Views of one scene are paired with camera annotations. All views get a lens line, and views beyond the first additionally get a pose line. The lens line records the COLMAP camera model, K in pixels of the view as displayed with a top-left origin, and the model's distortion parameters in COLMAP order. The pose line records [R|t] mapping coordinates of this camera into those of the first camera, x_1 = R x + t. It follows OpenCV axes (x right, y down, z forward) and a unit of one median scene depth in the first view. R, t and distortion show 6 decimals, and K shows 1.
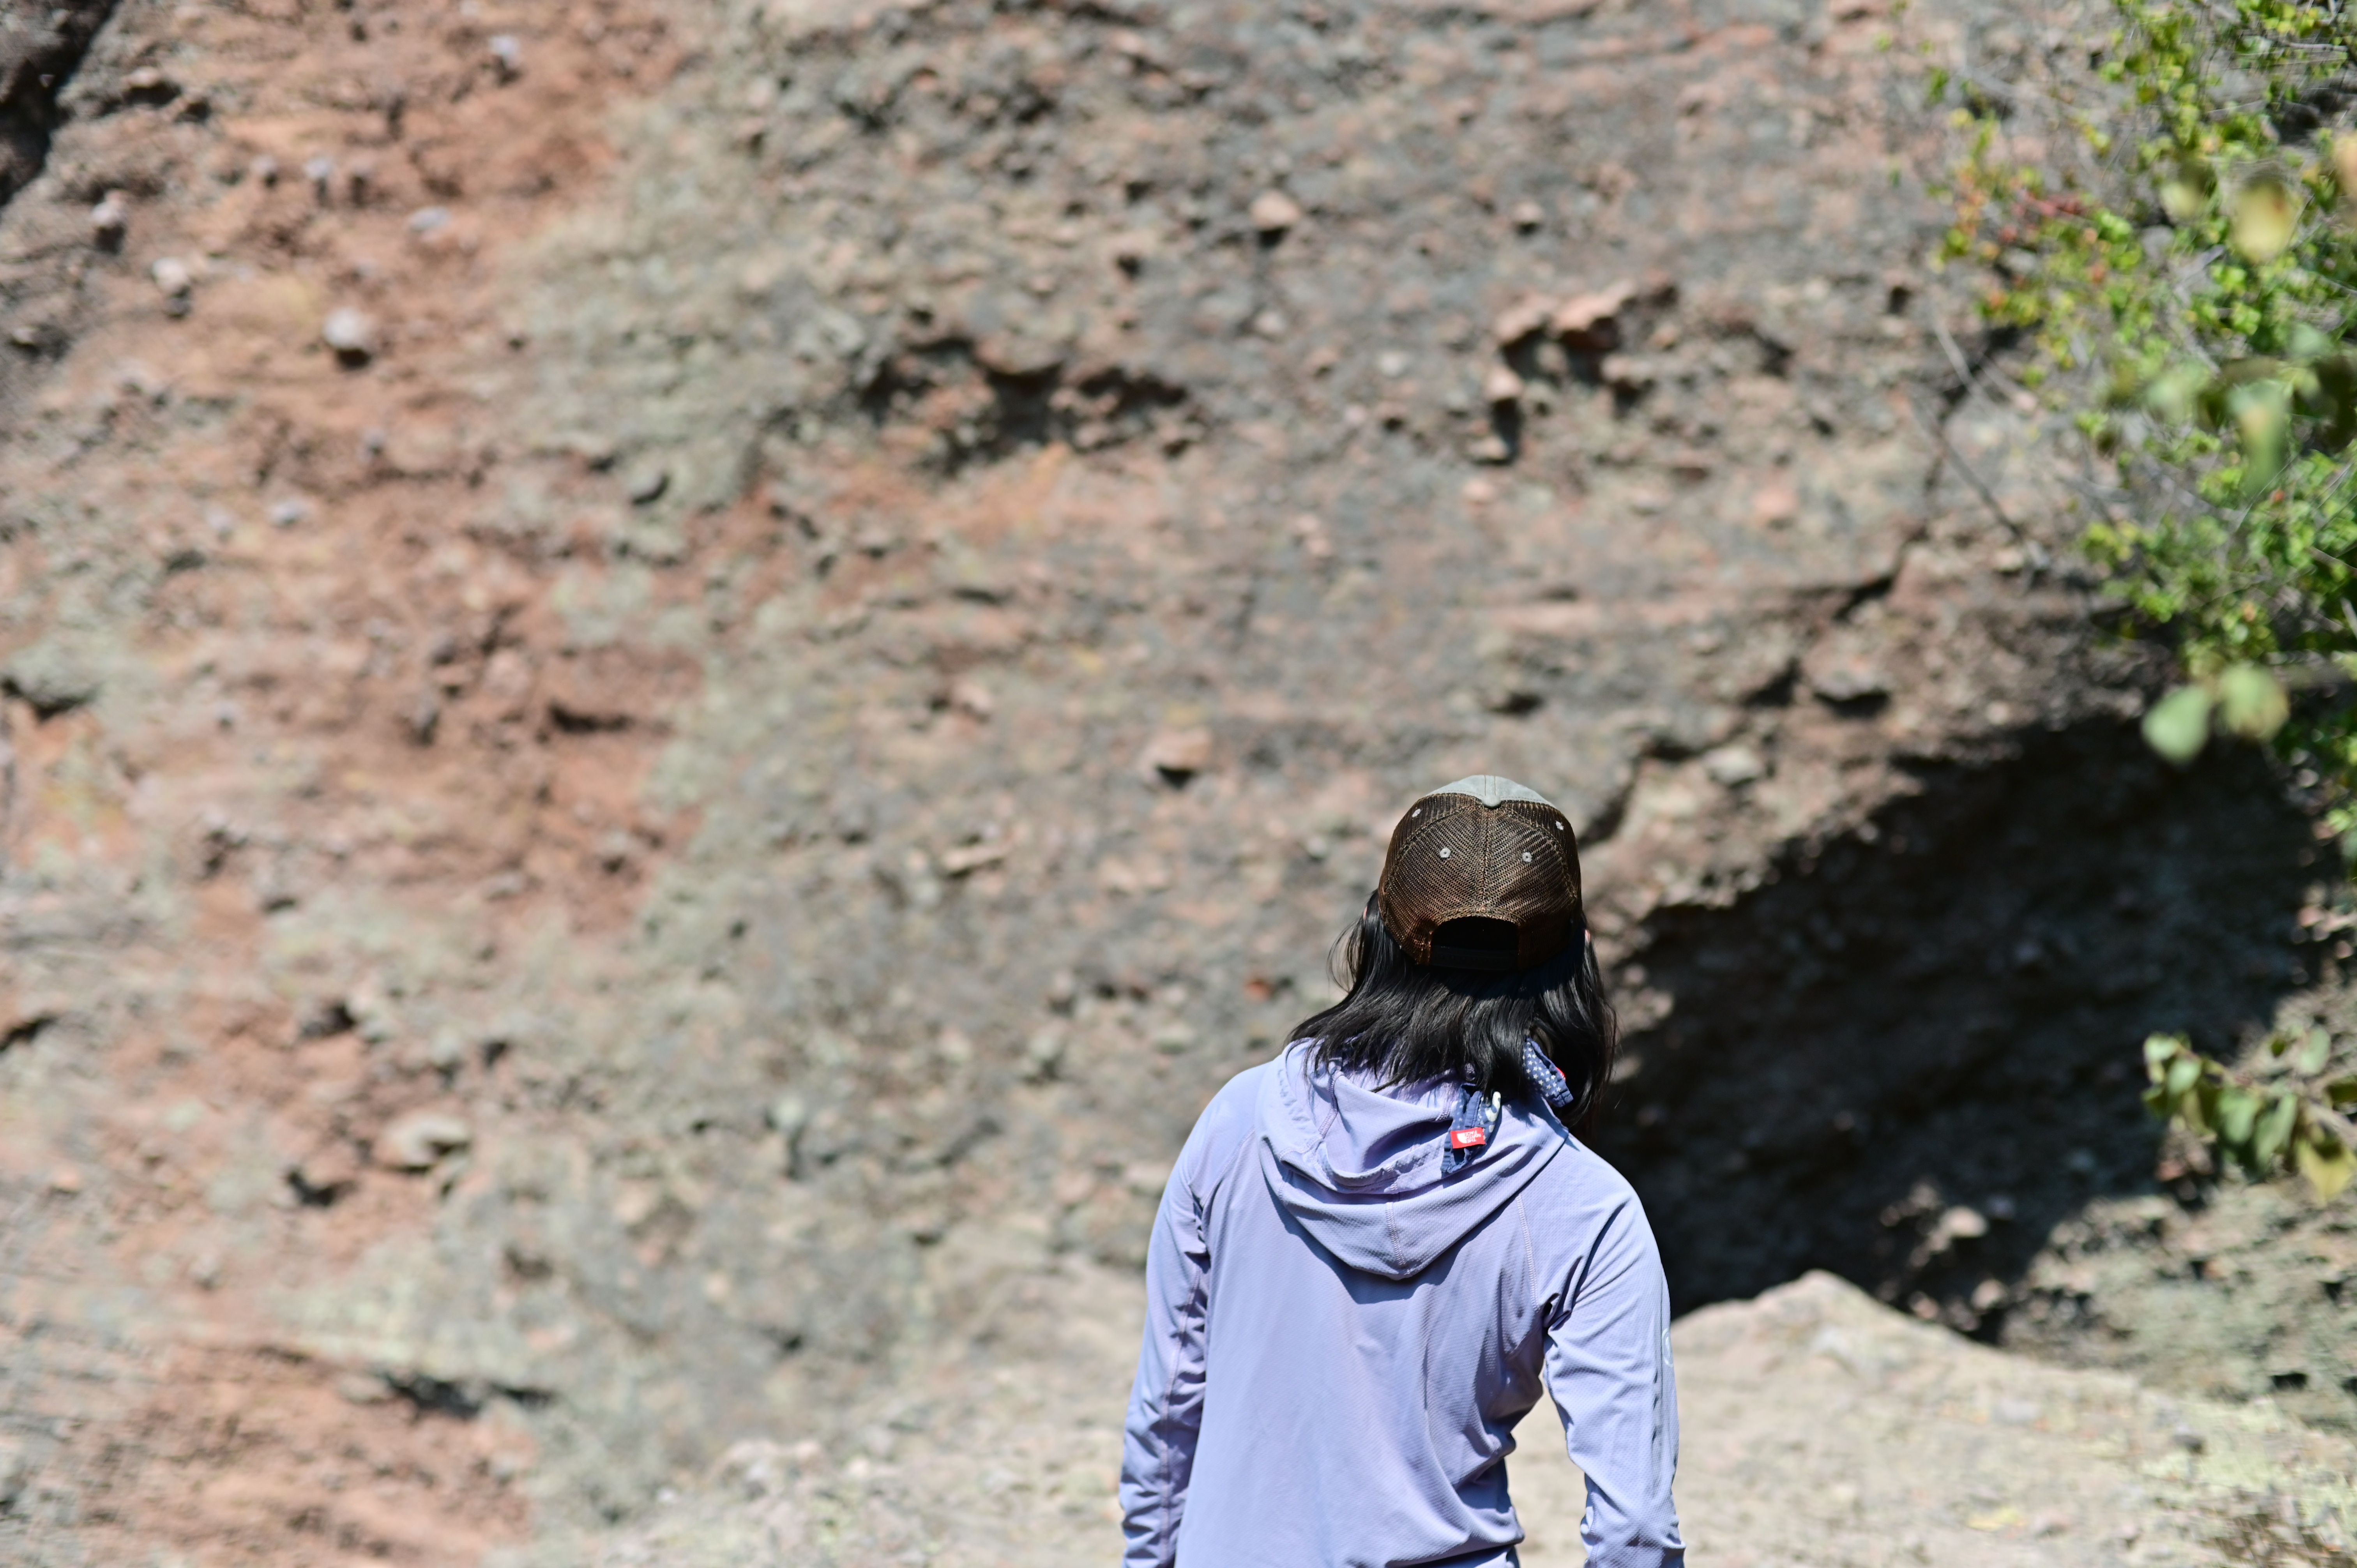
lens RADIAL K [[3437.7, 0, 1178.5], [0, 3437.7, 784.0], [0, 0, 1]] dist [-0.126340, 0.081611]
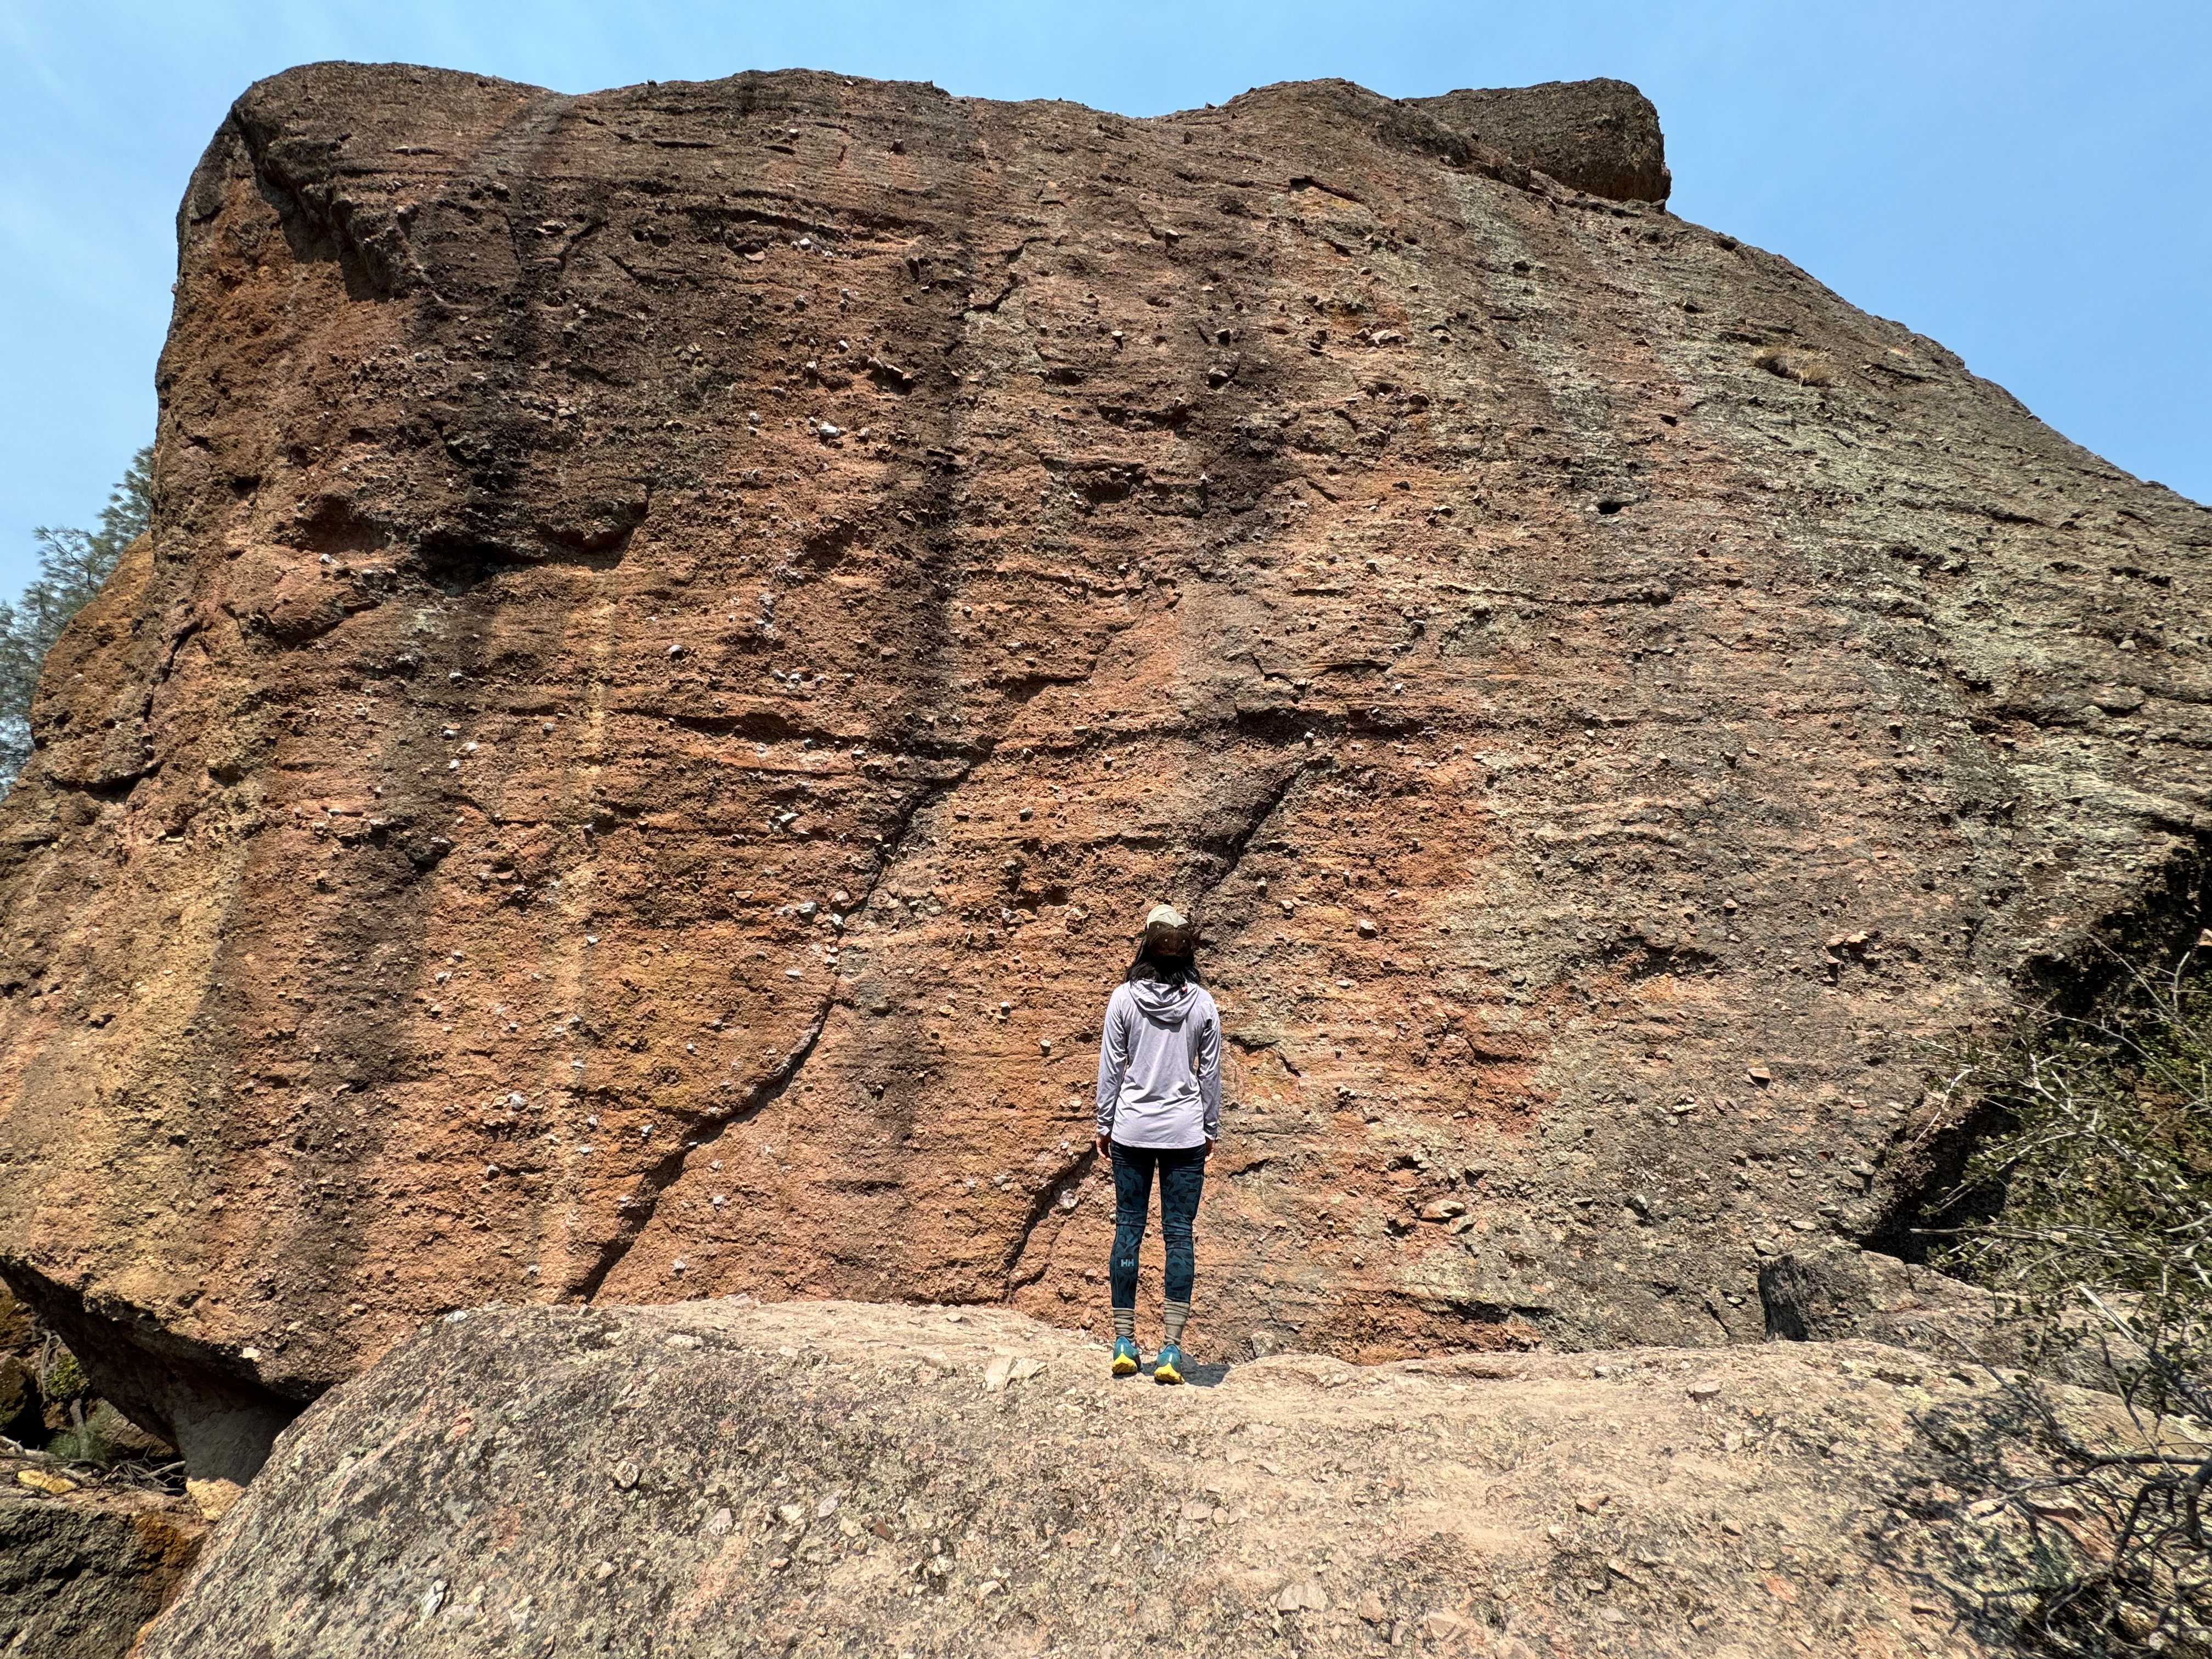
lens RADIAL K [[876.5, 0, 1112.9], [0, 876.5, 831.9], [0, 0, 1]] dist [-0.000602, -0.000174]
pose [[0.979137, 0.087192, 0.183546, -0.660444], [-0.029373, 0.954507, -0.296737, 0.030506], [-0.201069, 0.285155, 0.937154, 0.294008]]
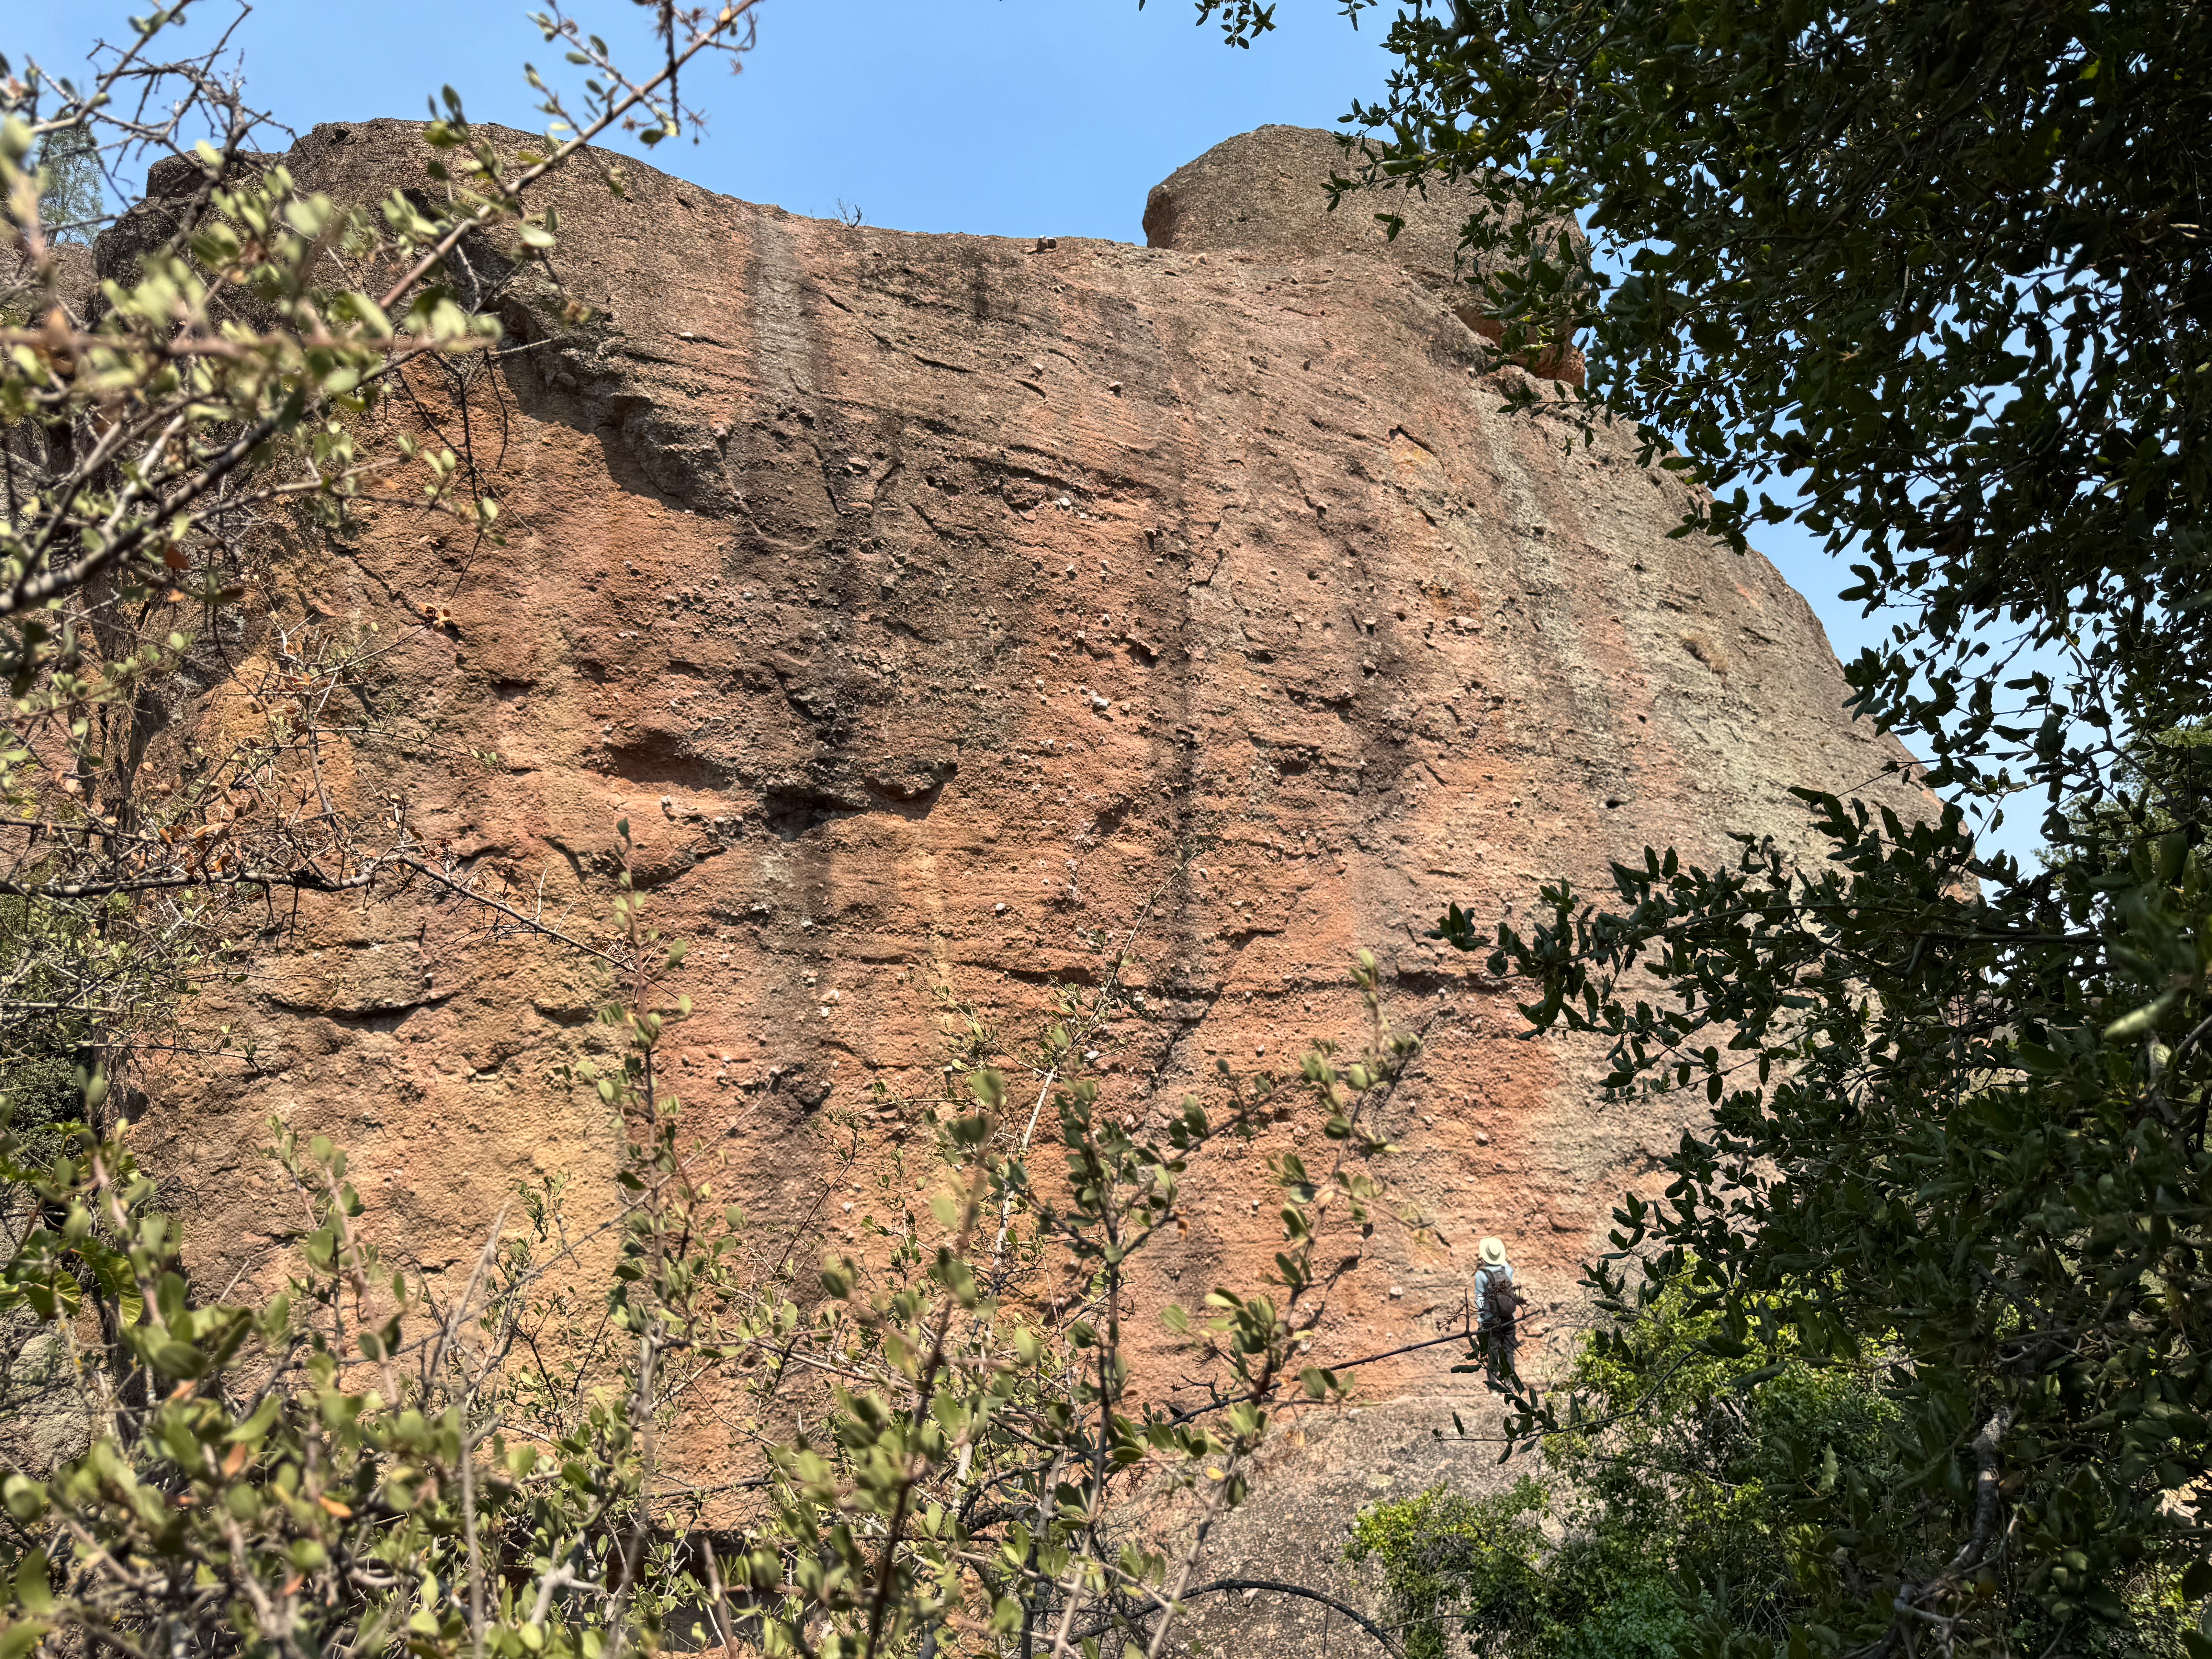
lens RADIAL K [[1548.2, 0, 1107.2], [0, 1548.2, 840.3], [0, 0, 1]] dist [0.186041, -0.377918]
pose [[0.787309, 0.117320, 0.605294, -2.009249], [0.020216, 0.976290, -0.215522, -0.084403], [-0.616227, 0.181919, 0.766270, -0.341829]]
